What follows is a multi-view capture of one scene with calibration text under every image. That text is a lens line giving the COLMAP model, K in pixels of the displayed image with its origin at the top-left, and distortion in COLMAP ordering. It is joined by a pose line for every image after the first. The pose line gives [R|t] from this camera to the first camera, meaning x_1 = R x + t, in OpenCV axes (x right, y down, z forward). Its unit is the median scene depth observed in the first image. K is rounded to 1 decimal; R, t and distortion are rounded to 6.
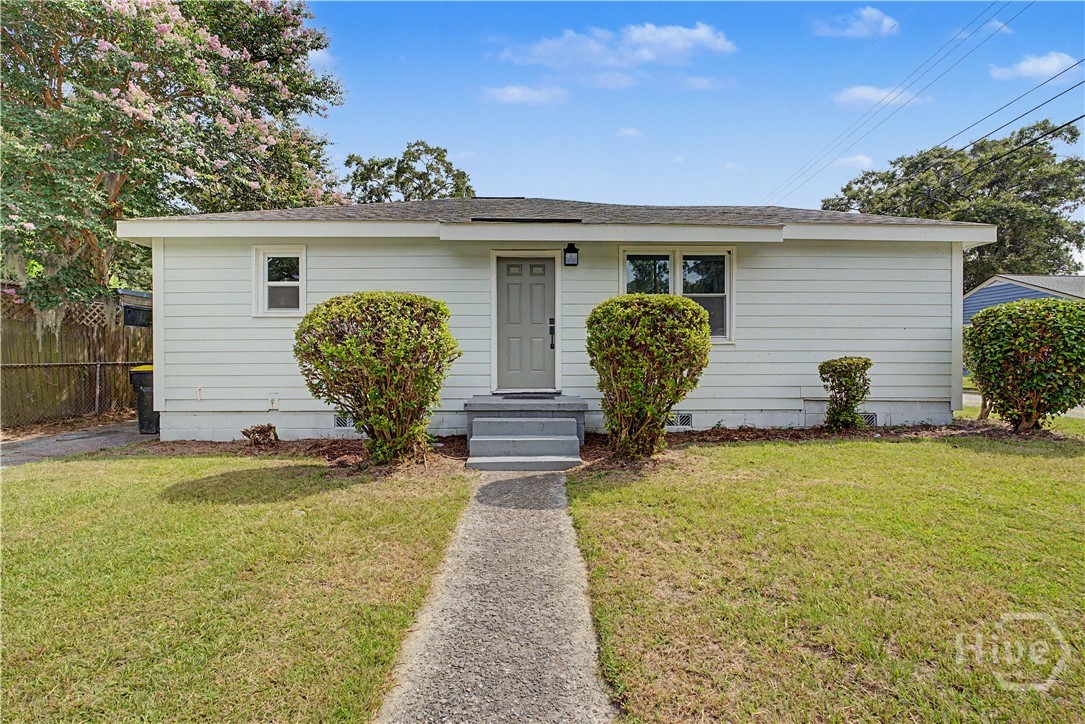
lens RADIAL K [[487.6, 0, 537.6], [0, 487.6, 364.3], [0, 0, 1]] dist [-0.013861, 0.000446]
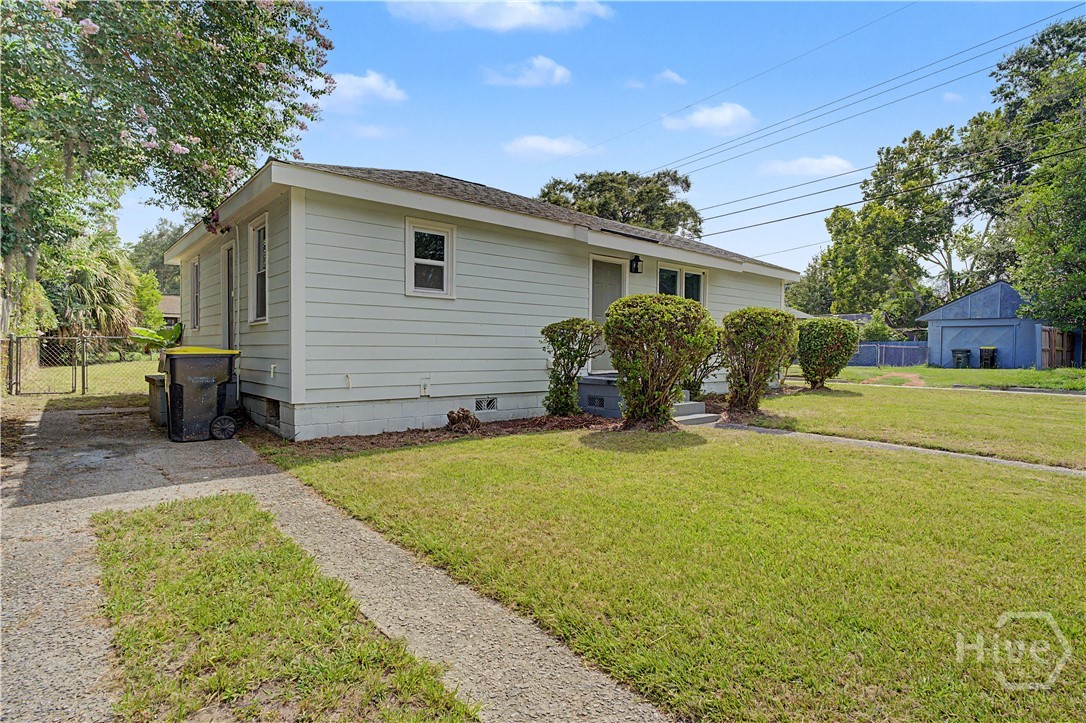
lens RADIAL K [[570.5, 0, 541.0], [0, 570.5, 357.7], [0, 0, 1]] dist [-0.011406, 0.001811]
pose [[0.763535, -0.001413, 0.645765, -1.068675], [-0.009412, 0.999867, 0.013317, 0.002392], [-0.645698, -0.016246, 0.763420, 0.014487]]
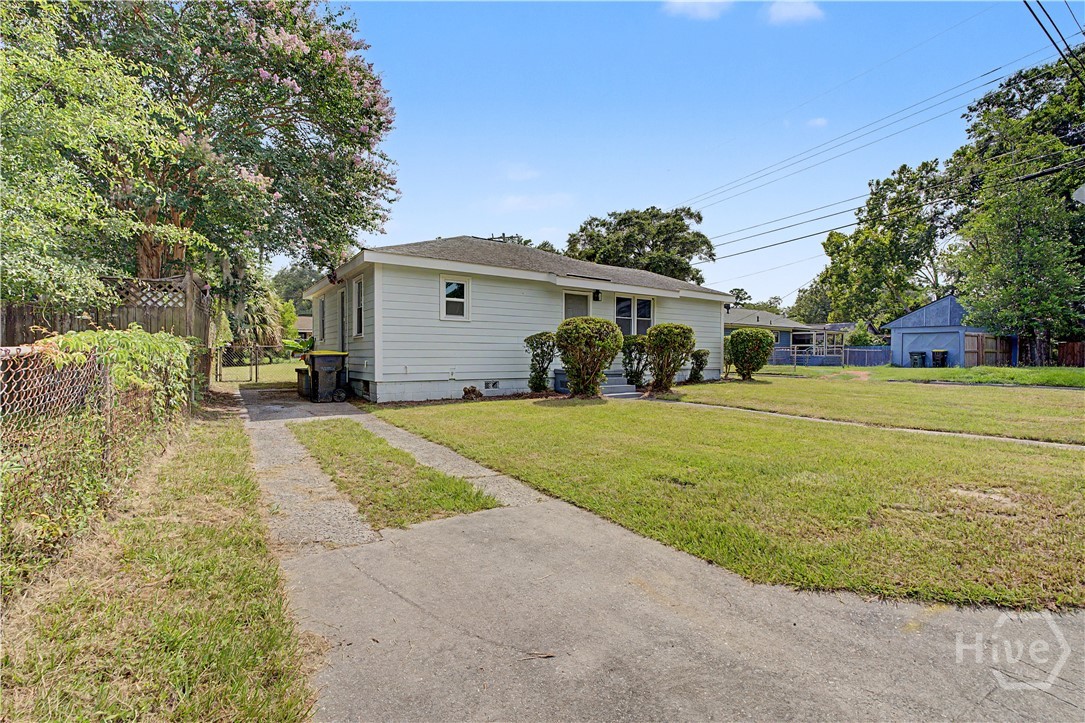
lens RADIAL K [[487.6, 0, 542.3], [0, 487.6, 362.5], [0, 0, 1]] dist [-0.013861, 0.000446]
pose [[0.830706, -0.004436, 0.556693, -1.168945], [-0.003847, 0.999899, 0.013707, 0.015525], [-0.556698, -0.013528, 0.830605, -0.478994]]
